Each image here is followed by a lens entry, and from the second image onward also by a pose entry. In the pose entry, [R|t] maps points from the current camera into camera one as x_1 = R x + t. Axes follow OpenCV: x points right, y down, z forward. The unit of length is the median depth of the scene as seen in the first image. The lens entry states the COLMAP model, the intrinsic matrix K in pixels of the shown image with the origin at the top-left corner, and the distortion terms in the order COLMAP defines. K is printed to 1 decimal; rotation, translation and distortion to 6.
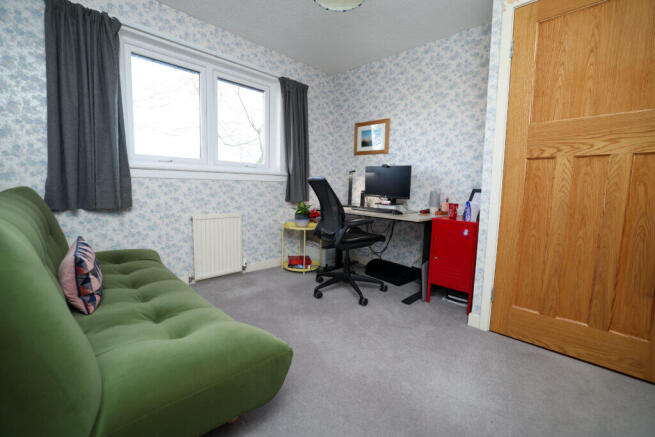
lens RADIAL K [[282.0, 0, 327.5], [0, 282.0, 218.5], [0, 0, 1]] dist [-0.024943, 0.000613]
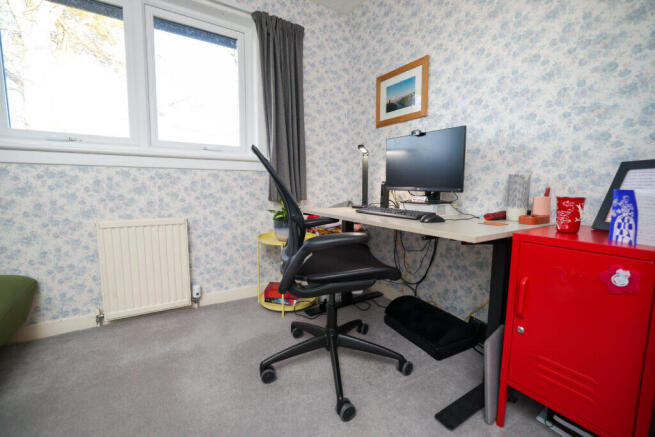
lens RADIAL K [[282.0, 0, 327.5], [0, 282.0, 218.5], [0, 0, 1]] dist [-0.024943, 0.000613]
pose [[0.975151, 0.004541, -0.221493, 0.153394], [-0.007172, 0.999913, -0.011078, -0.012196], [0.221424, 0.012391, 0.975099, 0.418249]]
